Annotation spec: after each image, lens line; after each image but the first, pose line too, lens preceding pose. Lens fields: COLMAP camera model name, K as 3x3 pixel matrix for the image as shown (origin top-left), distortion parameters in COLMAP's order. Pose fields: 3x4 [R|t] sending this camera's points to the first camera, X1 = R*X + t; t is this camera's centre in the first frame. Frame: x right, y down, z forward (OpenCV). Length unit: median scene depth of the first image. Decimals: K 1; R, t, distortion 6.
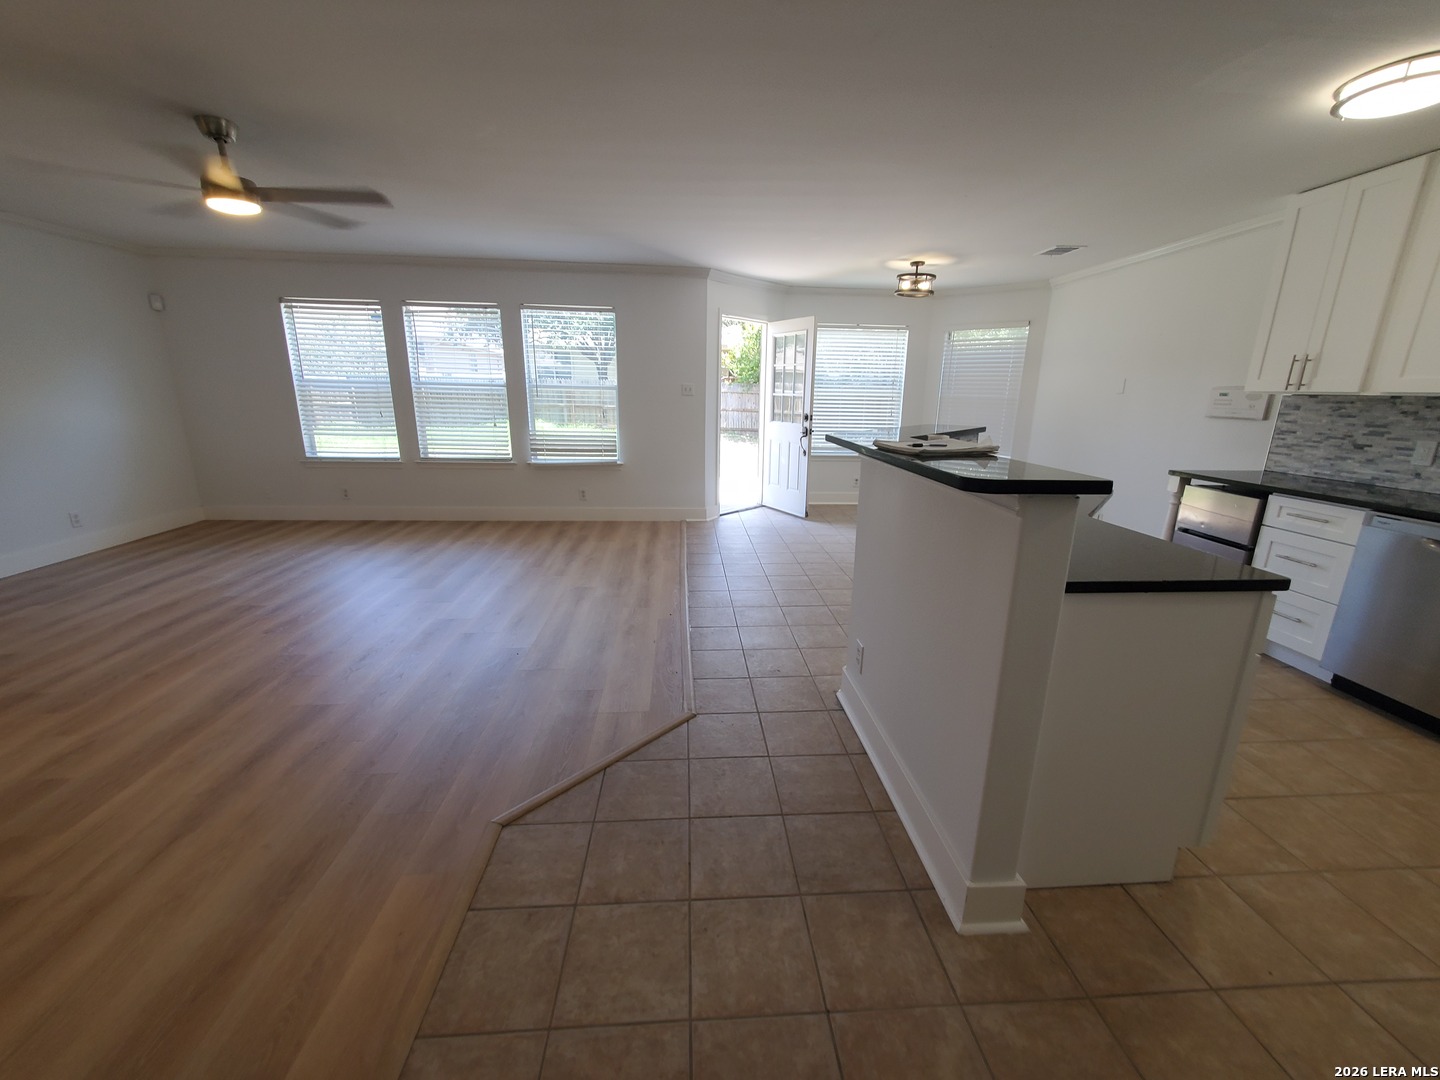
lens RADIAL K [[575.2, 0, 727.5], [0, 575.2, 535.8], [0, 0, 1]] dist [0.010381, -0.000624]
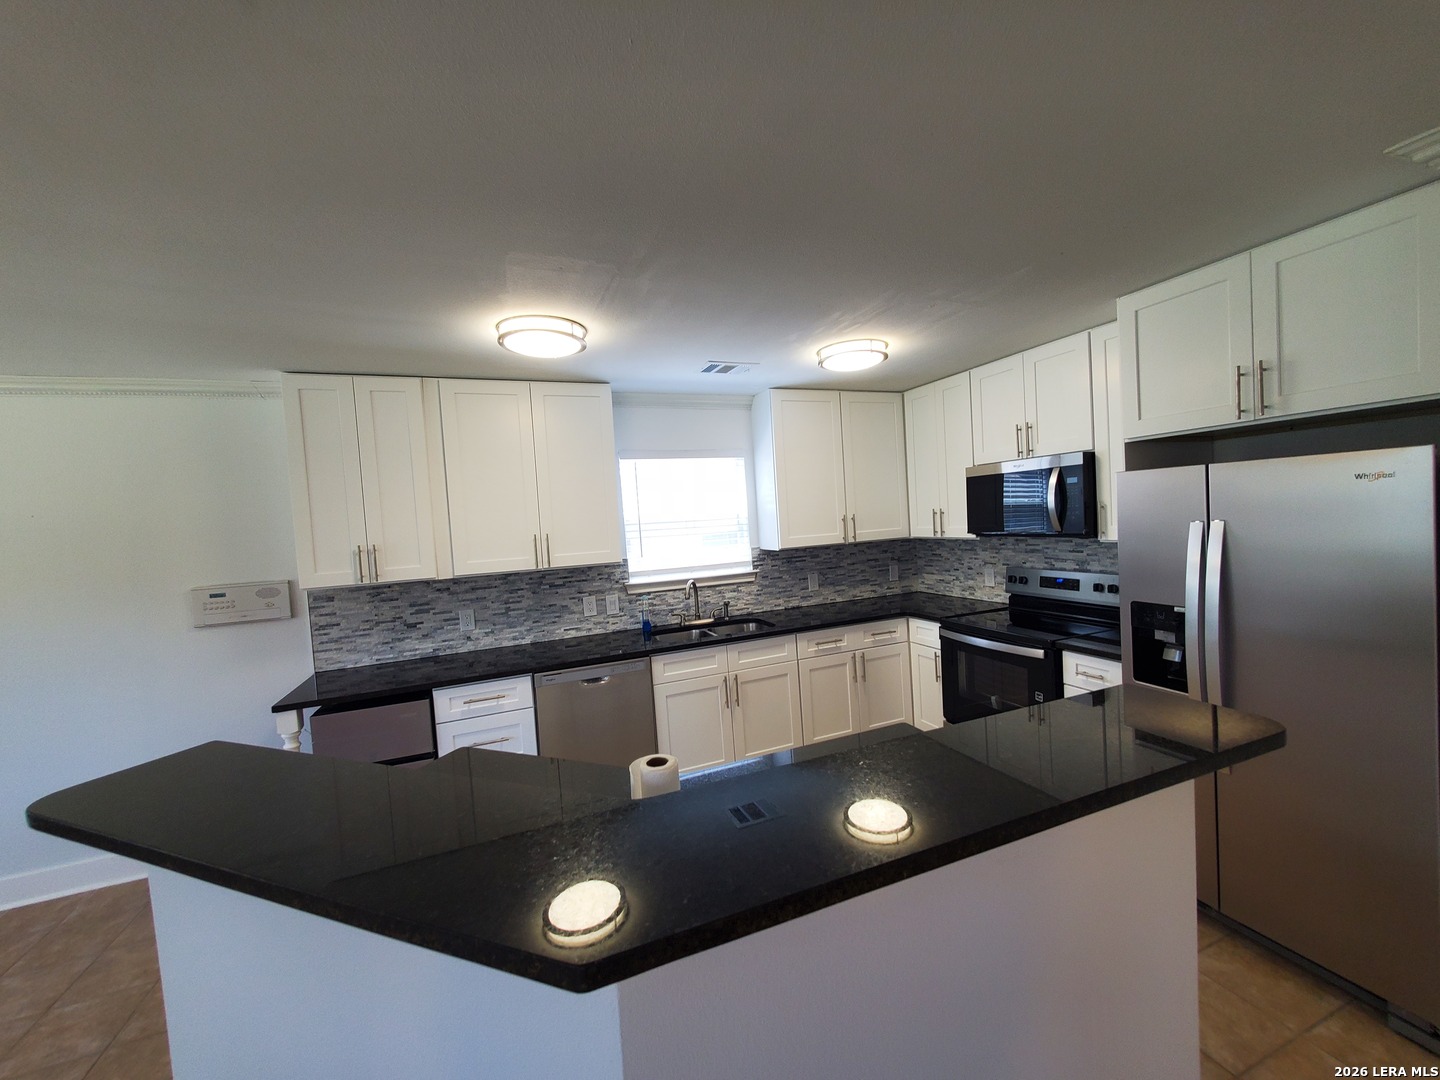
lens RADIAL K [[575.2, 0, 723.1], [0, 575.2, 539.5], [0, 0, 1]] dist [0.010381, -0.000624]
pose [[-0.290690, -0.042719, 0.955863, -0.059443], [0.293283, 0.946937, 0.131512, -0.270040], [-0.910760, 0.318568, -0.262736, 0.709772]]
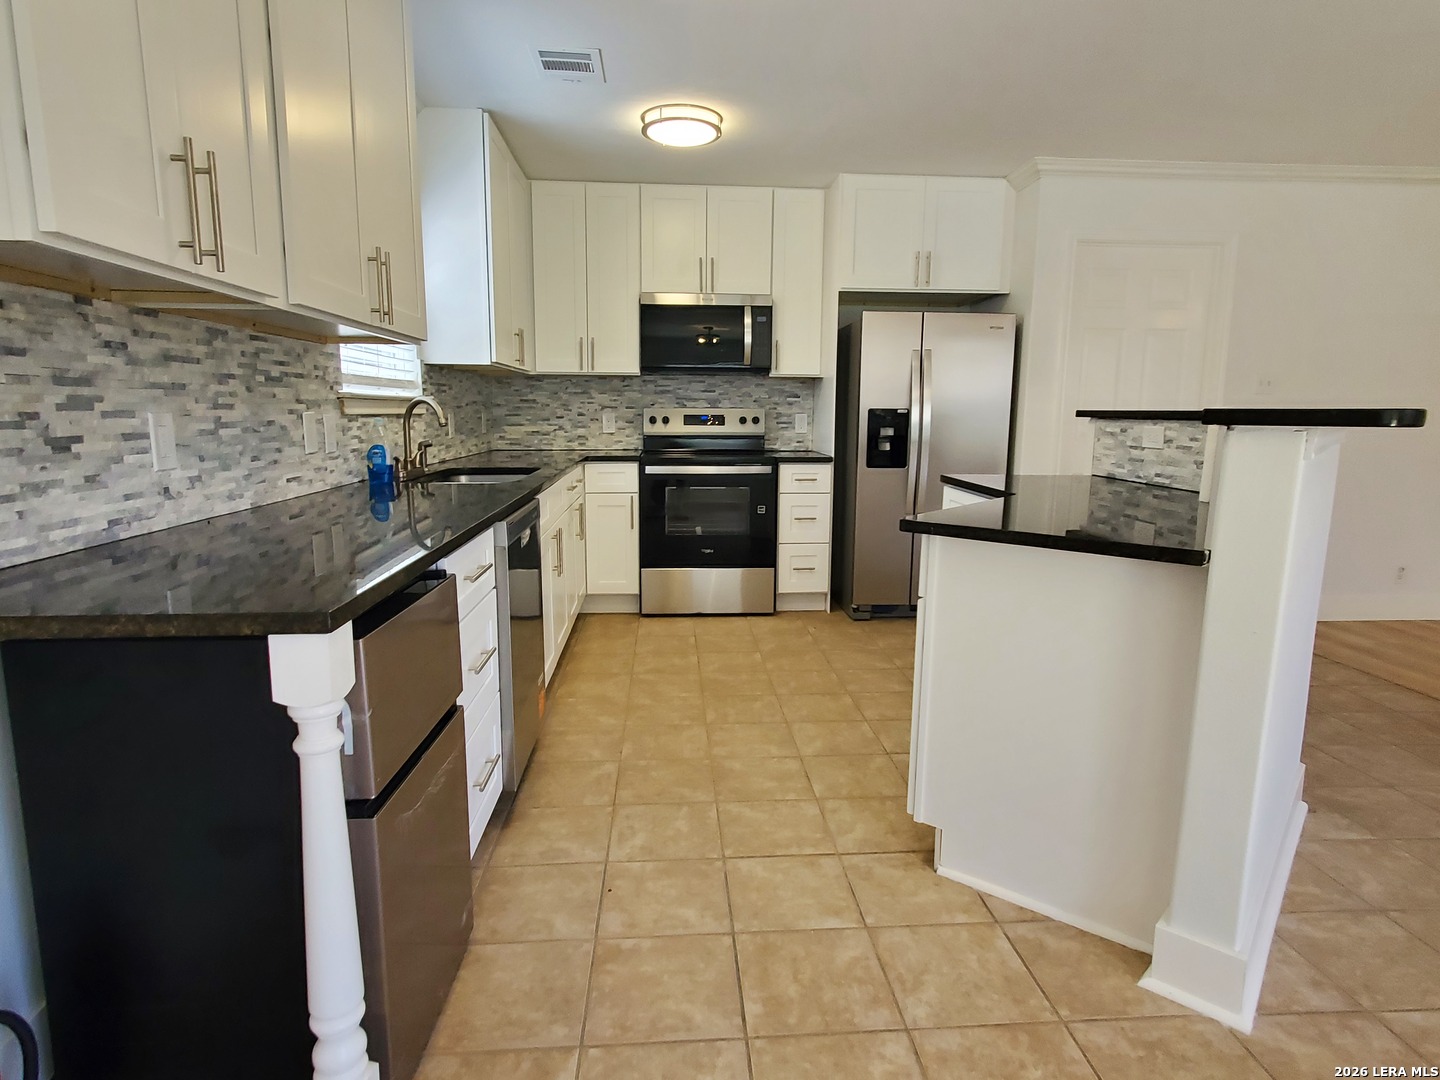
lens RADIAL K [[811.3, 0, 719.0], [0, 811.3, 540.3], [0, 0, 1]] dist [0.003767, 0.001404]
pose [[-0.999613, -0.026779, 0.007551, 0.705565], [-0.021517, 0.916098, 0.400376, -0.293857], [-0.017639, 0.400058, -0.916320, 1.426835]]
